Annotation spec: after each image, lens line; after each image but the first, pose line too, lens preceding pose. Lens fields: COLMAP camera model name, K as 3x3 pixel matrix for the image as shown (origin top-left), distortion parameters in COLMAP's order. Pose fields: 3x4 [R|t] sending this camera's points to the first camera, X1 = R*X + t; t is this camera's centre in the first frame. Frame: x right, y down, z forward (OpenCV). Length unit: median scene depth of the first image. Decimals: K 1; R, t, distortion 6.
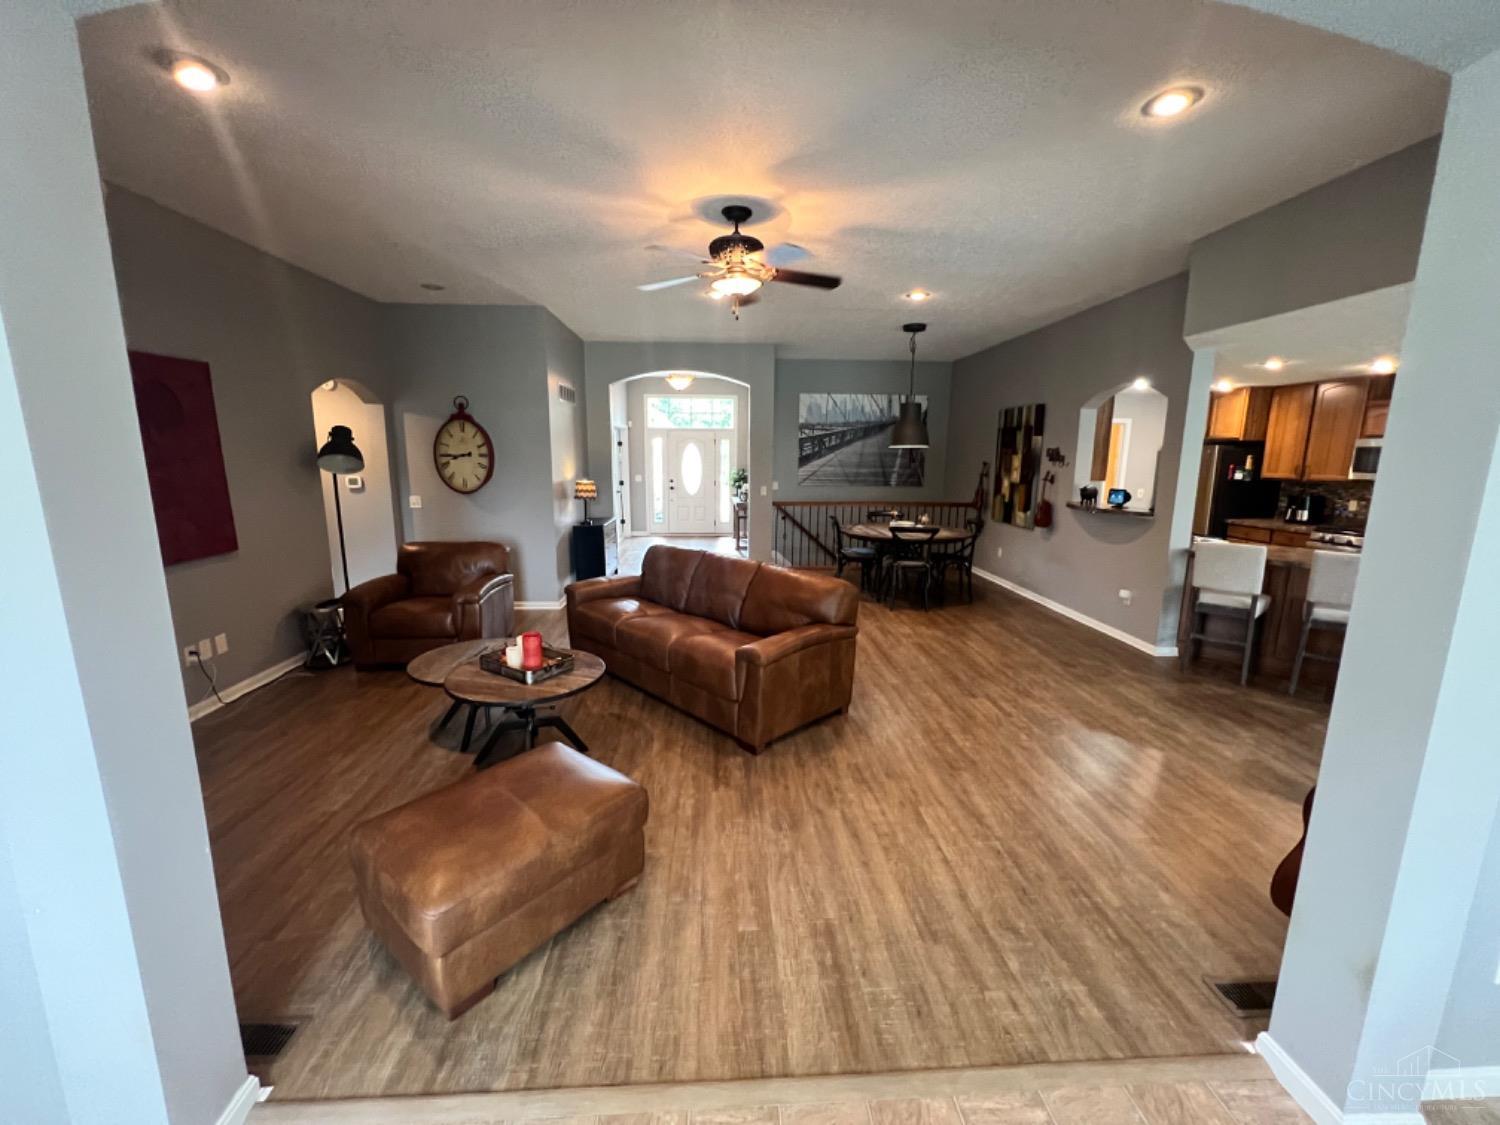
lens RADIAL K [[602.6, 0, 747.0], [0, 602.6, 559.5], [0, 0, 1]] dist [-0.001016, 0.000621]
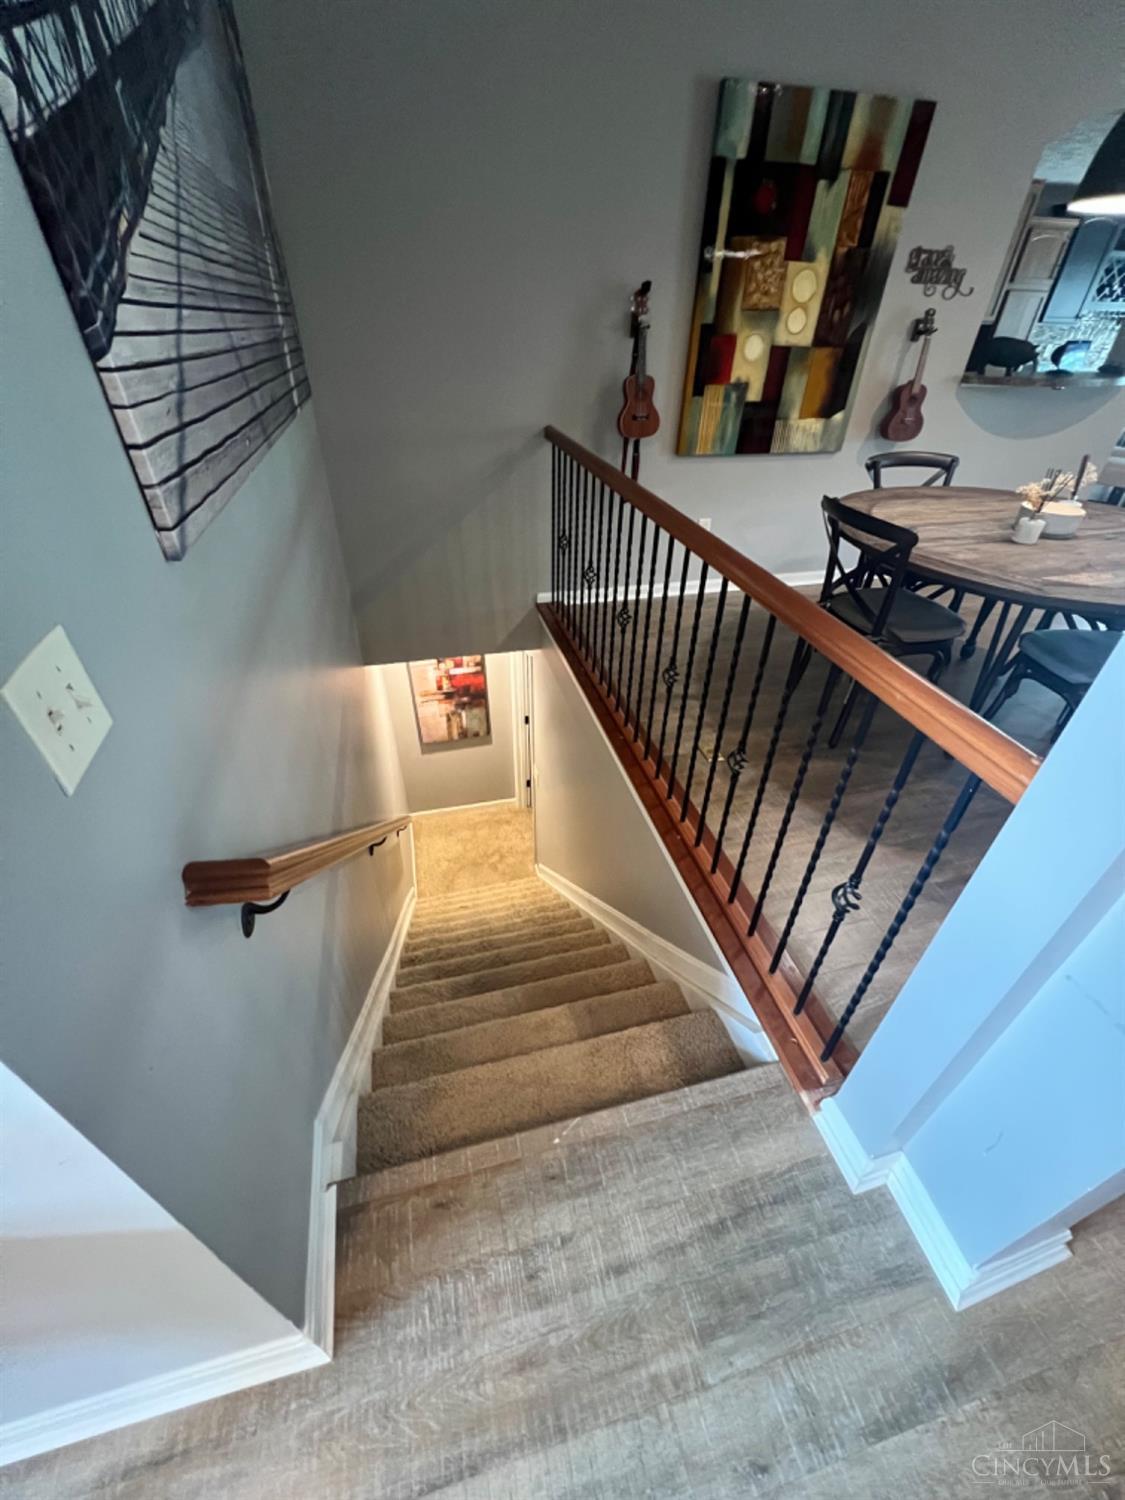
lens RADIAL K [[604.7, 0, 563.0], [0, 604.7, 747.6], [0, 0, 1]] dist [0.001789, 0.000592]
pose [[-0.195944, -0.589996, 0.783269, -0.022665], [0.149261, 0.771502, 0.618471, -0.195071], [-0.969189, 0.238098, -0.063108, 1.241027]]
